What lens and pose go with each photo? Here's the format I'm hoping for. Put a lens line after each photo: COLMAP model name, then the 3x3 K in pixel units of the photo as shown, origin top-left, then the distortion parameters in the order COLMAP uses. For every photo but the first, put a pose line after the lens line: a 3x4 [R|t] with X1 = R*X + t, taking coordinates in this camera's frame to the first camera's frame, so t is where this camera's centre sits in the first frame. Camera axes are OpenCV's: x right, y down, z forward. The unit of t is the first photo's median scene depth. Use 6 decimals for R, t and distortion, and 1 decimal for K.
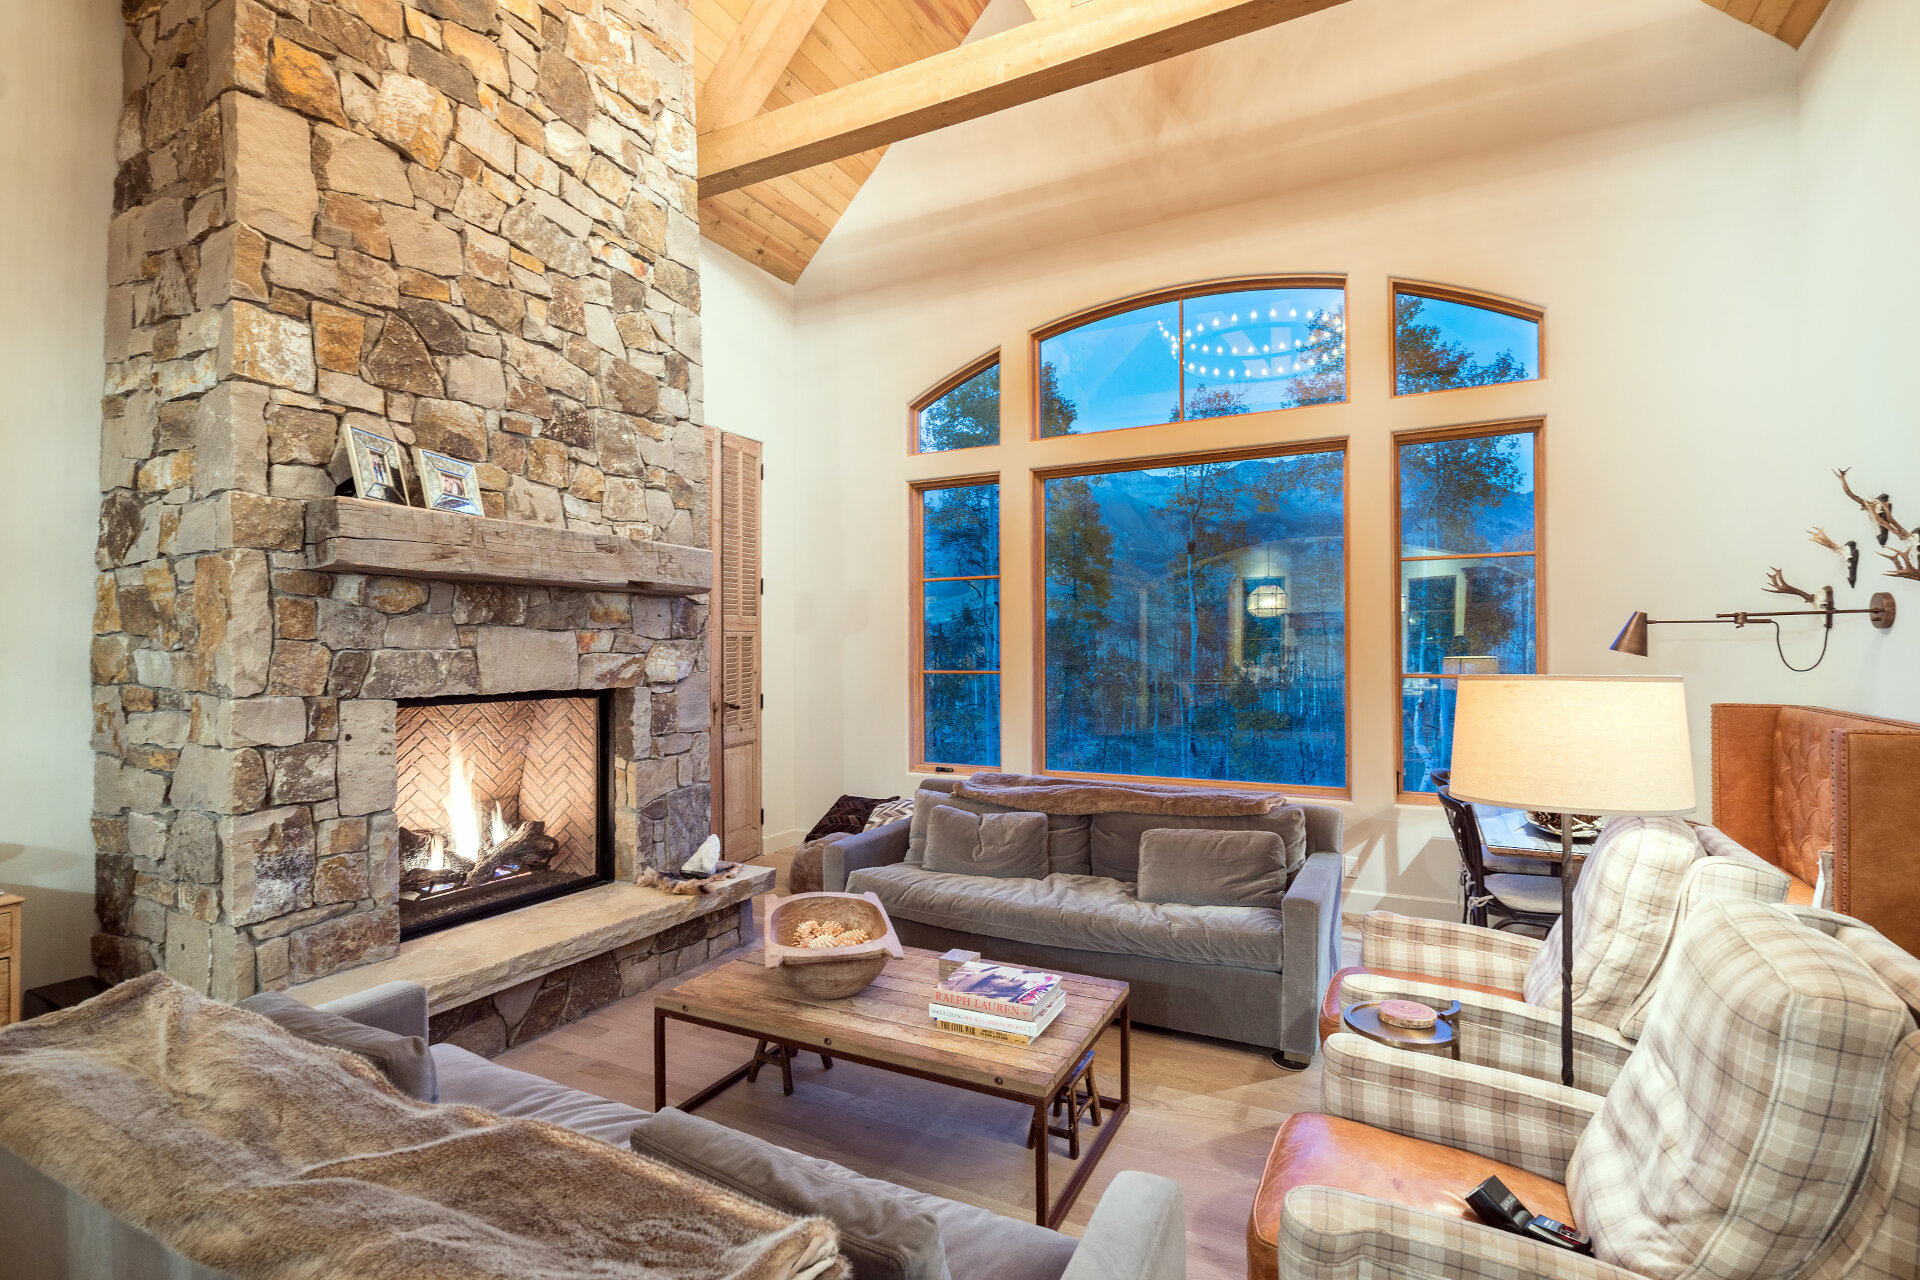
lens RADIAL K [[869.0, 0, 951.5], [0, 869.0, 641.5], [0, 0, 1]] dist [-0.003559, 0.000136]
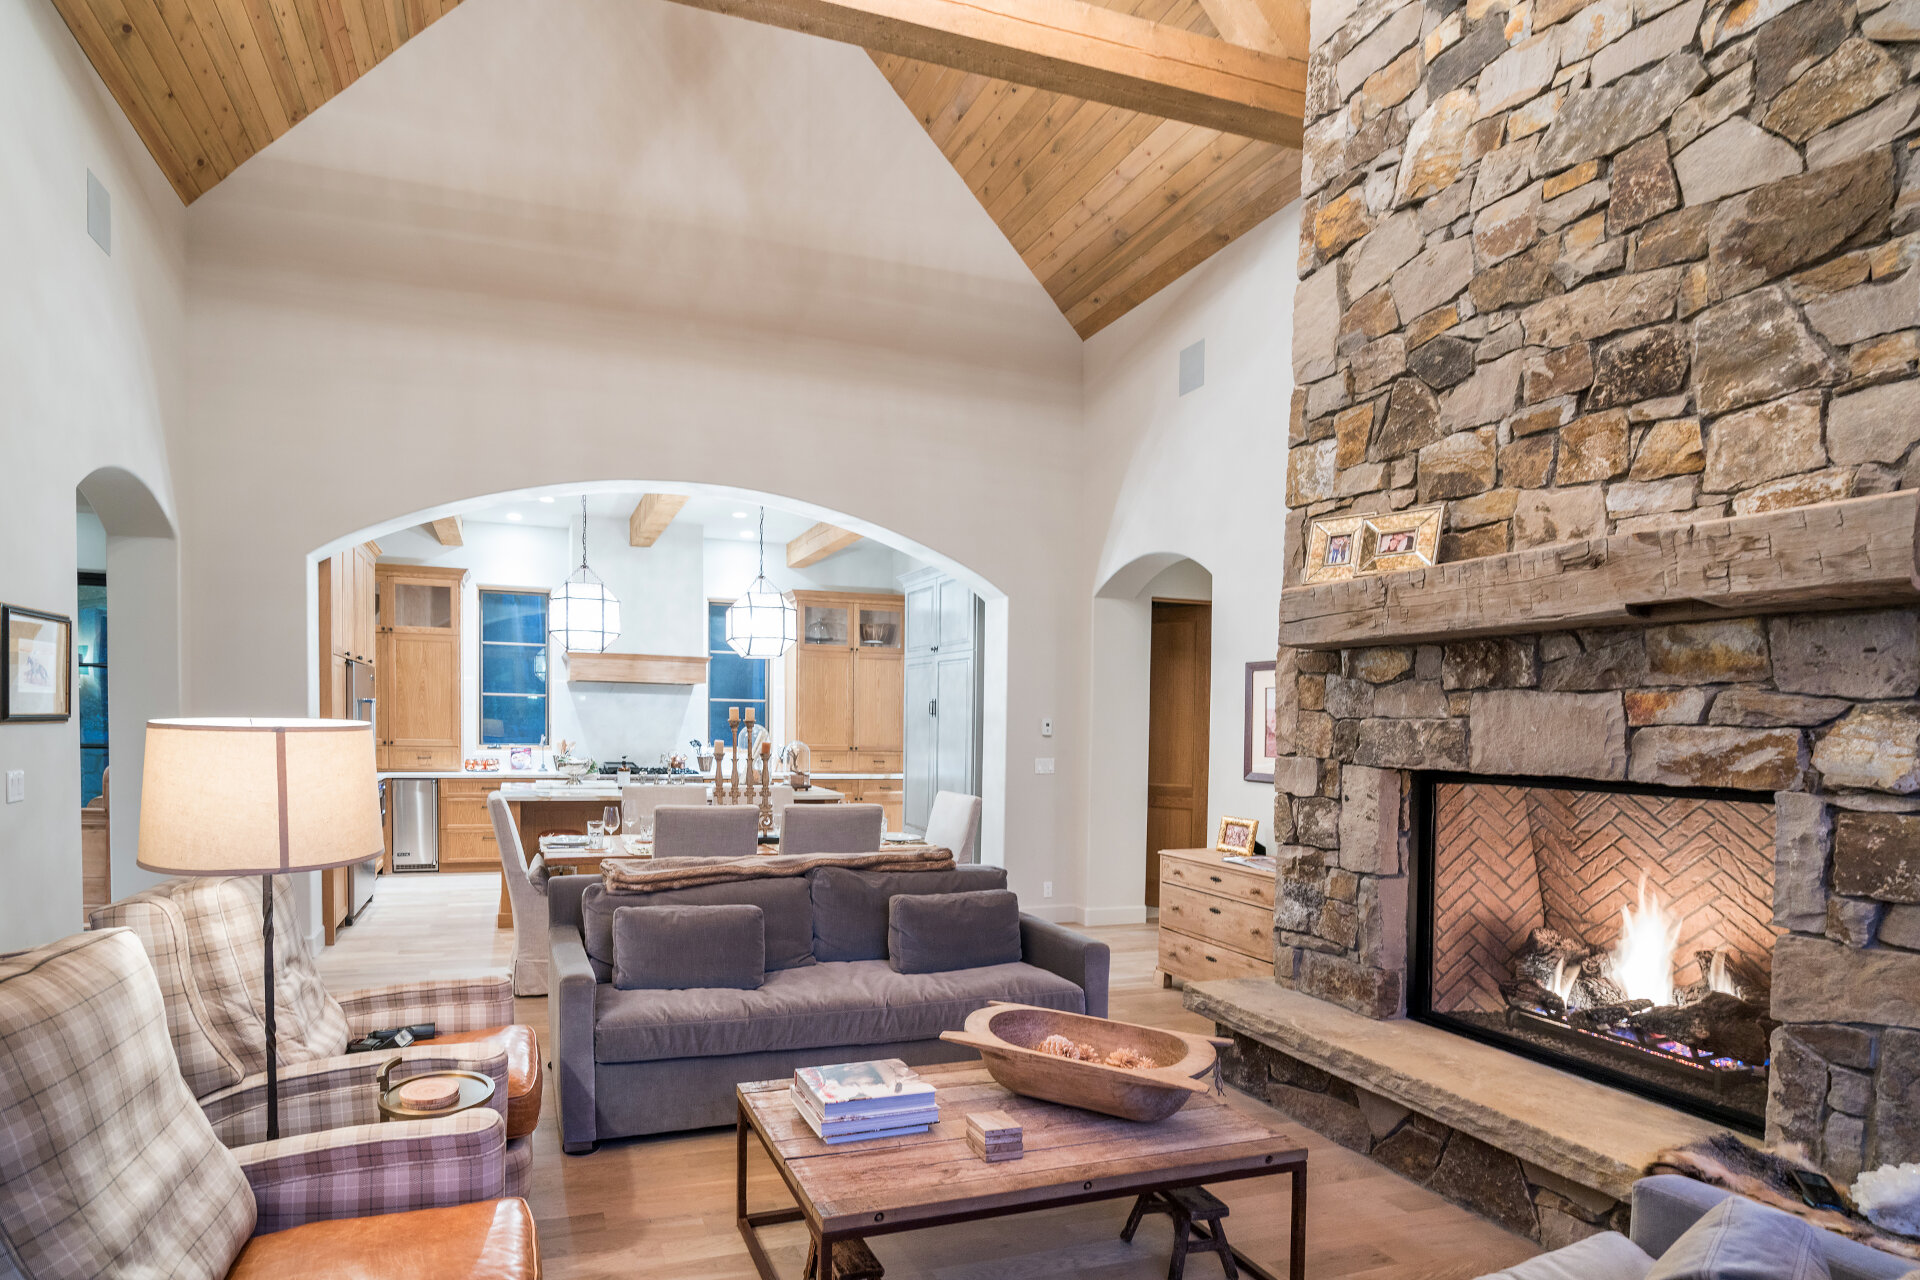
lens RADIAL K [[1095.1, 0, 919.9], [0, 1095.1, 772.3], [0, 0, 1]] dist [0.000901, 0.001251]
pose [[-0.671671, 0.025512, -0.740410, 0.663099], [-0.006132, 0.999181, 0.039991, 0.023689], [0.740824, 0.031401, -0.670965, 1.451058]]
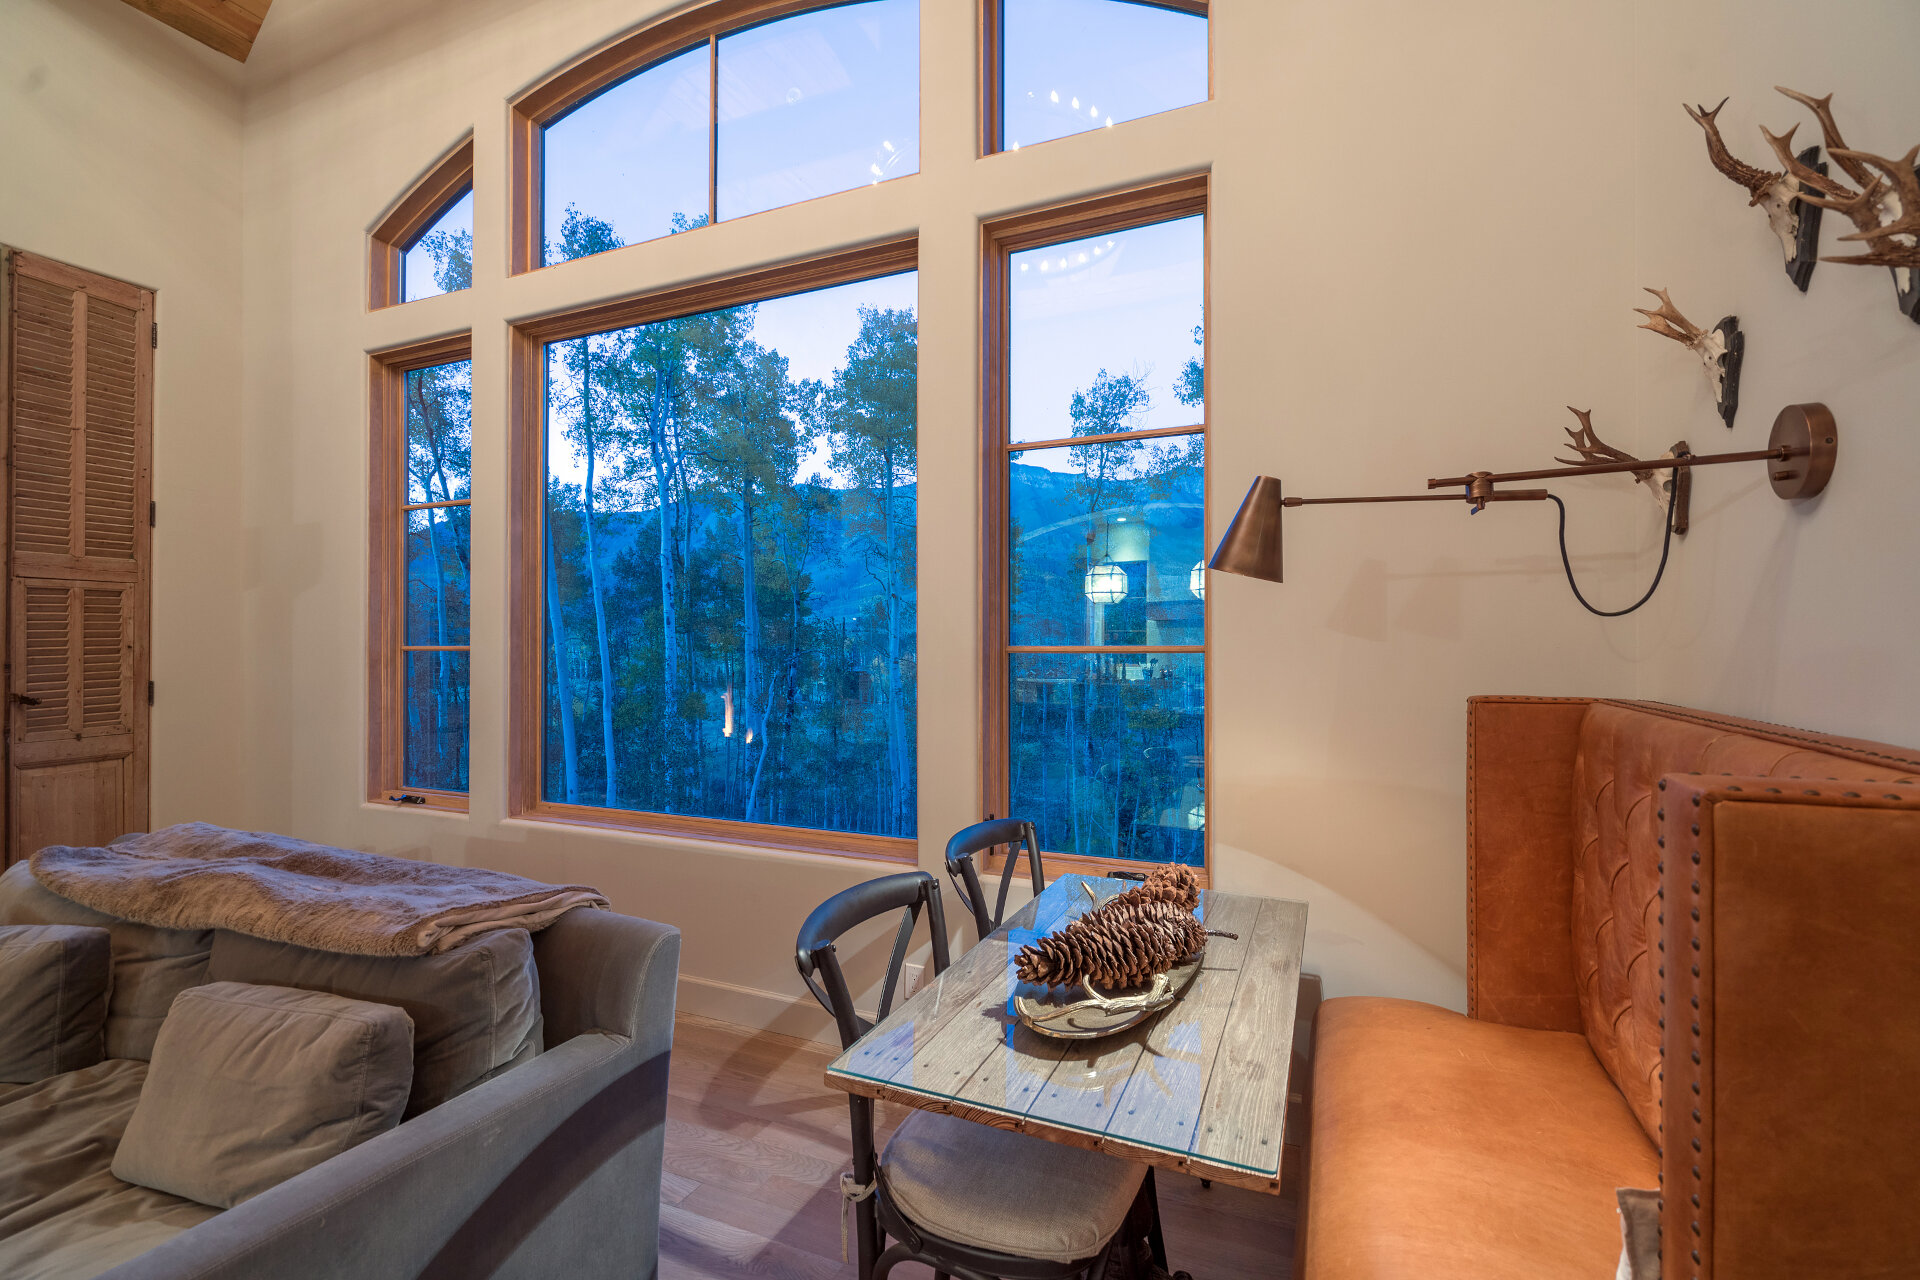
lens RADIAL K [[869.0, 0, 961.5], [0, 869.0, 641.9], [0, 0, 1]] dist [-0.003559, 0.000136]
pose [[0.996761, 0.008010, 0.080027, 0.523004], [-0.008114, 0.999967, 0.000979, 0.040312], [-0.080016, -0.001625, 0.996792, 0.501832]]
